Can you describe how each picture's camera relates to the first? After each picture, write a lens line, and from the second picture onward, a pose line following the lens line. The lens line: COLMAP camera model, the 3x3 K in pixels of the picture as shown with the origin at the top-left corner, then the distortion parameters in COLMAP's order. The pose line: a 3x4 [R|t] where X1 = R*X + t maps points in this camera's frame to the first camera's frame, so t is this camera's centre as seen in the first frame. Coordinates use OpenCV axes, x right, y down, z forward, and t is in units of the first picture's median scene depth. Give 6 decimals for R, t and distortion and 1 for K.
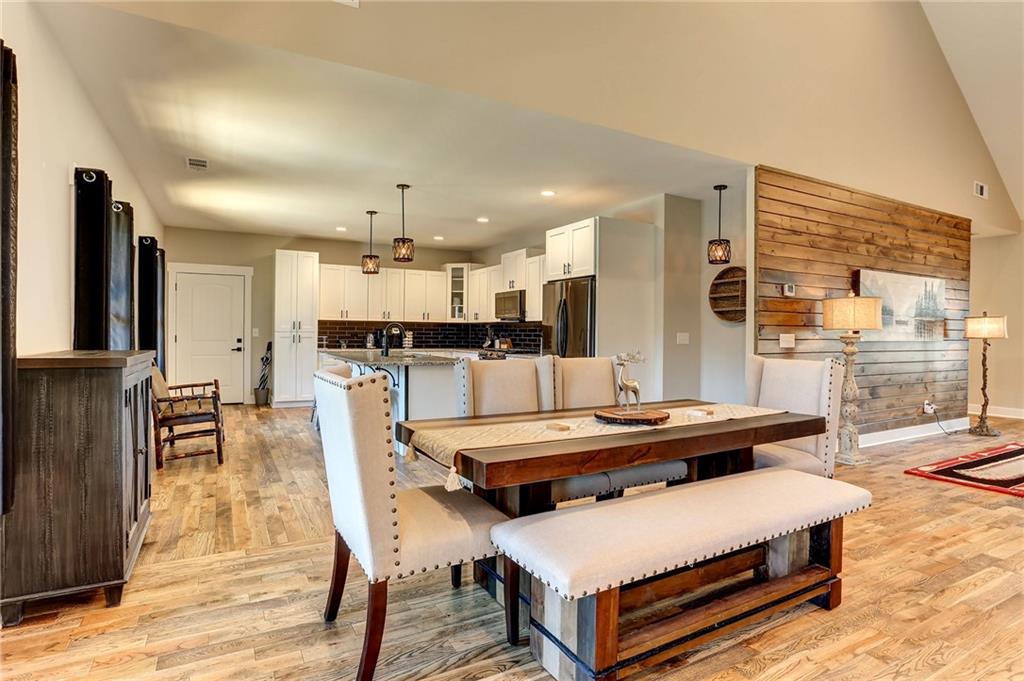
lens RADIAL K [[552.7, 0, 512.0], [0, 552.7, 340.5], [0, 0, 1]] dist [-0.002502, -0.000555]
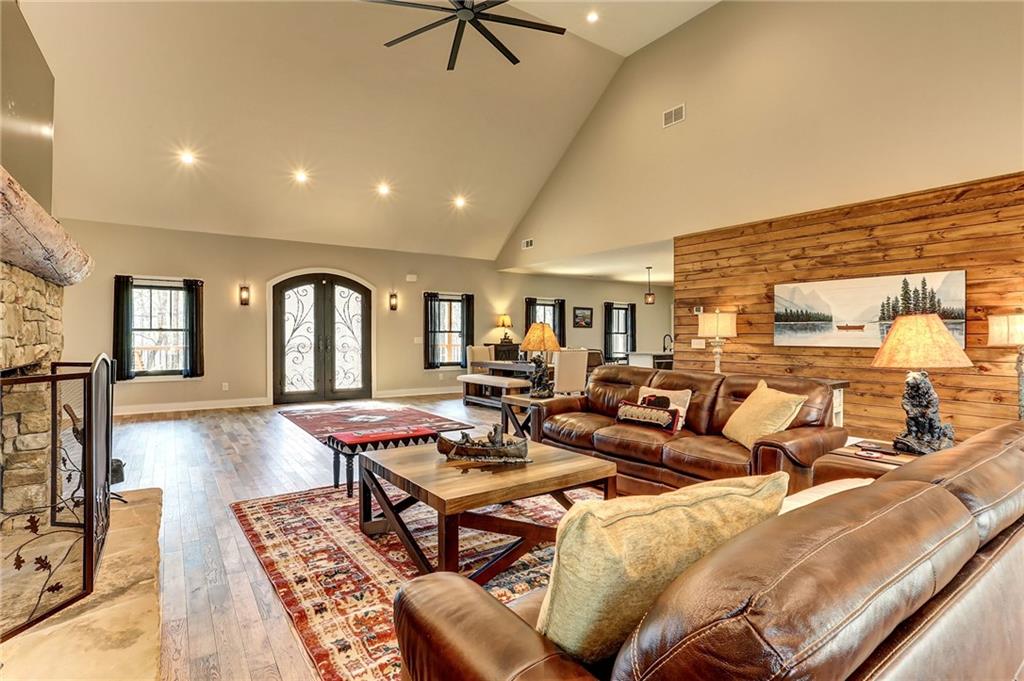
lens RADIAL K [[498.5, 0, 512.0], [0, 498.5, 340.5], [0, 0, 1]] dist [-0.000576, 0.000043]
pose [[0.062357, 0.005588, -0.998038, 1.762159], [-0.010219, 0.999935, 0.004960, -0.008373], [0.998002, 0.009890, 0.062410, 0.383403]]
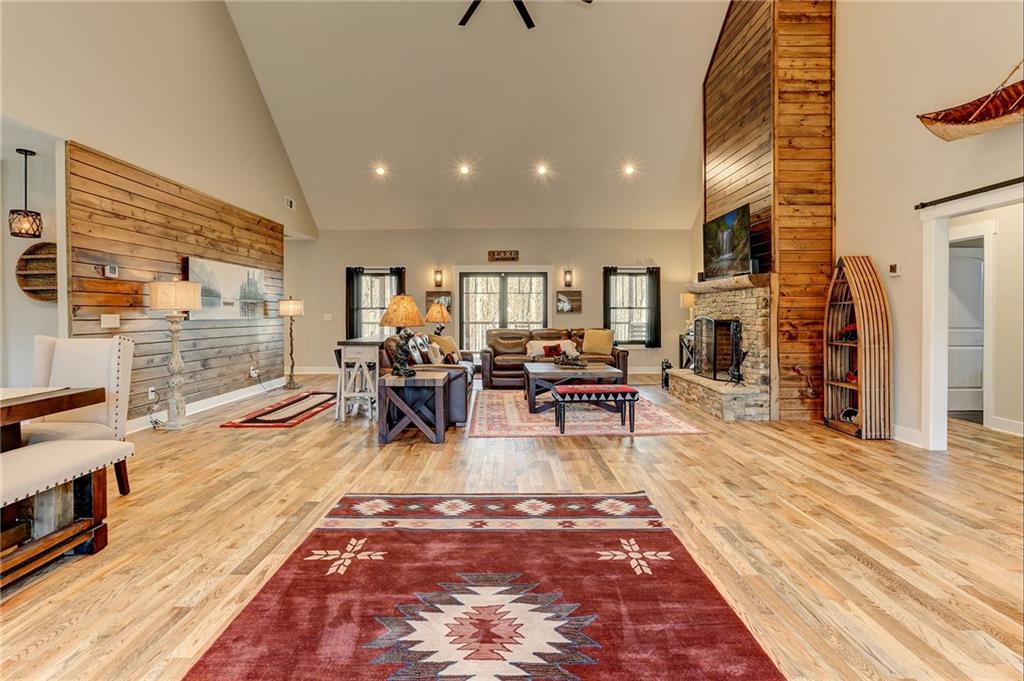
lens RADIAL K [[533.2, 0, 507.6], [0, 533.2, 317.9], [0, 0, 1]] dist [-0.002443, 0.017723]
pose [[0.517508, -0.016587, 0.855518, 0.029391], [0.020825, 0.999760, 0.006787, 0.003212], [-0.855425, 0.014303, 0.517729, -0.133172]]
